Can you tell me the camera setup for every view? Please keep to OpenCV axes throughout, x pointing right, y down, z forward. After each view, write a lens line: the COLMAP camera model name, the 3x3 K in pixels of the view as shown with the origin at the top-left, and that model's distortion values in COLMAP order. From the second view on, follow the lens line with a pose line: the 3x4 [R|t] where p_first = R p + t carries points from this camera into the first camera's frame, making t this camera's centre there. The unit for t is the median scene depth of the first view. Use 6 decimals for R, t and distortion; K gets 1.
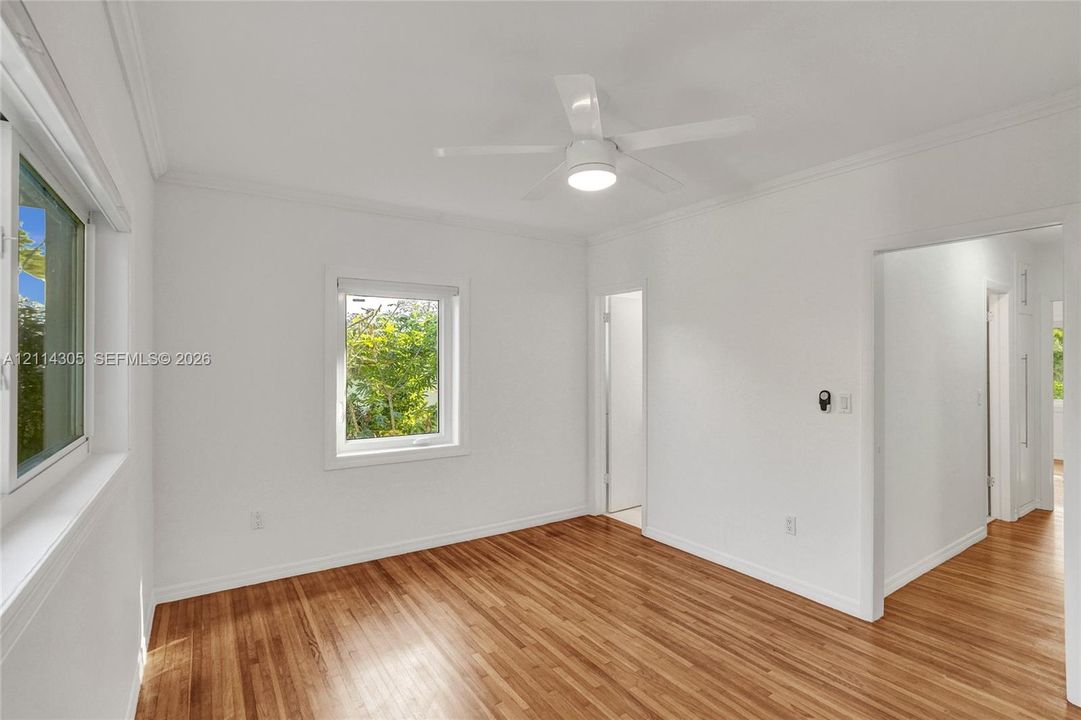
lens RADIAL K [[515.0, 0, 545.6], [0, 515.0, 358.3], [0, 0, 1]] dist [-0.034755, 0.009064]
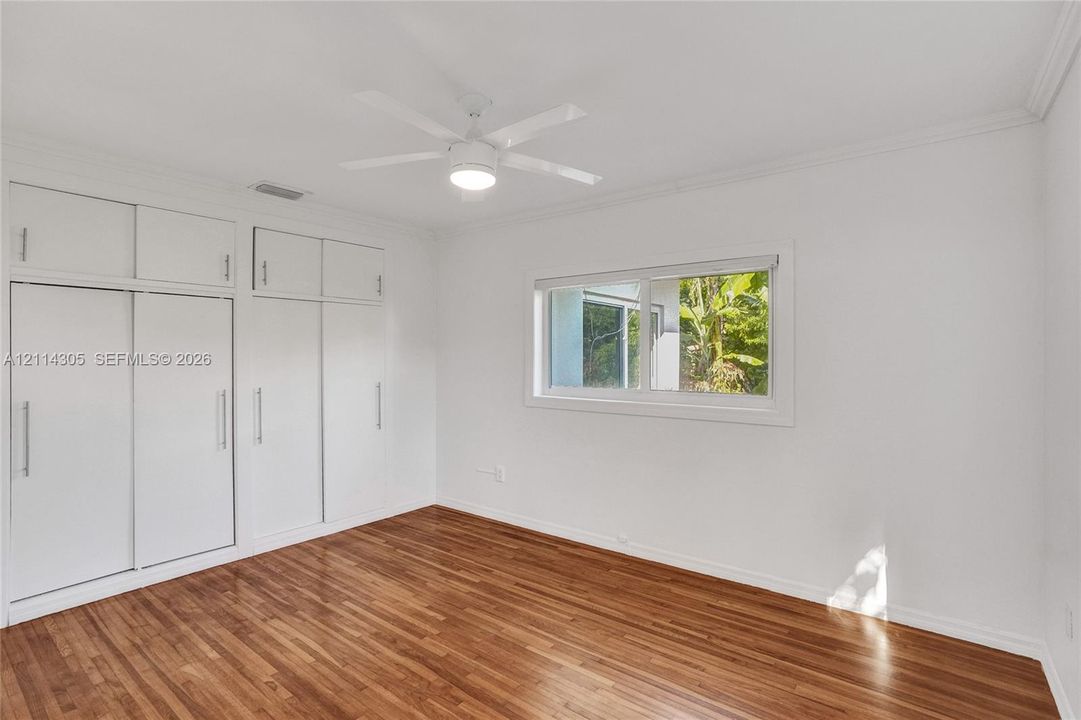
lens RADIAL K [[515.0, 0, 538.8], [0, 515.0, 357.6], [0, 0, 1]] dist [-0.034755, 0.009064]
pose [[-0.949035, 0.000032, -0.315170, 0.178867], [0.000243, 1.000000, -0.000628, 0.013675], [0.315170, -0.000672, -0.949035, 1.237216]]
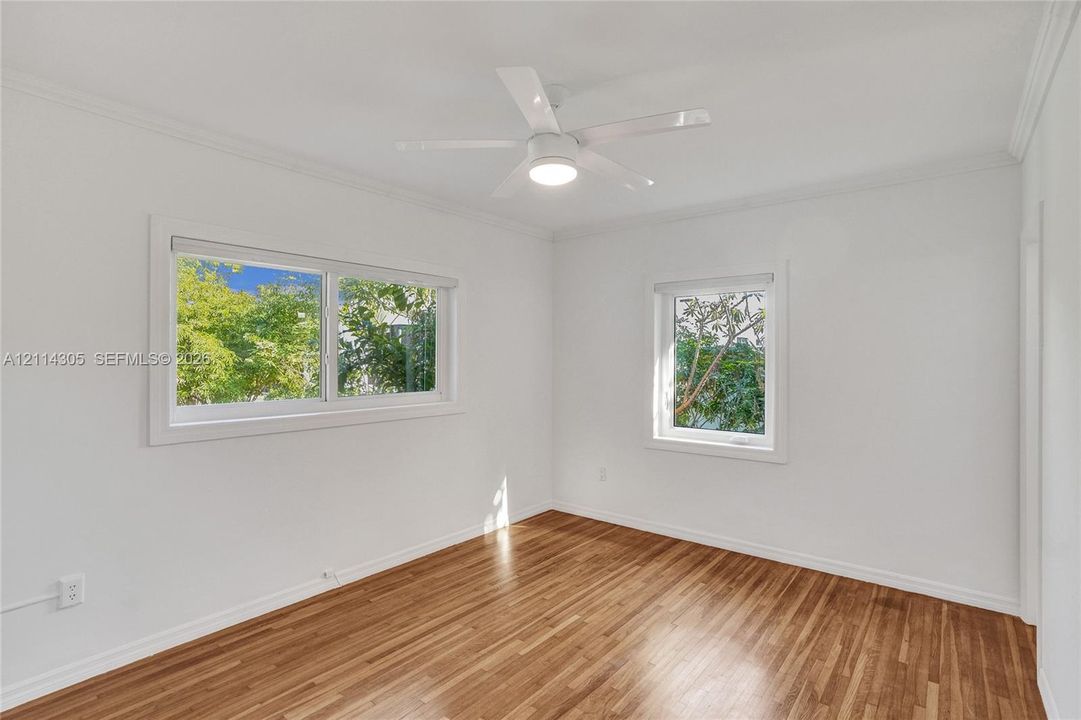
lens RADIAL K [[515.0, 0, 538.0], [0, 515.0, 358.0], [0, 0, 1]] dist [-0.034755, 0.009064]
pose [[0.283345, -0.000495, -0.959018, 0.633254], [0.006197, 0.999980, 0.001314, 0.007764], [0.958998, -0.006315, 0.283343, 0.415460]]
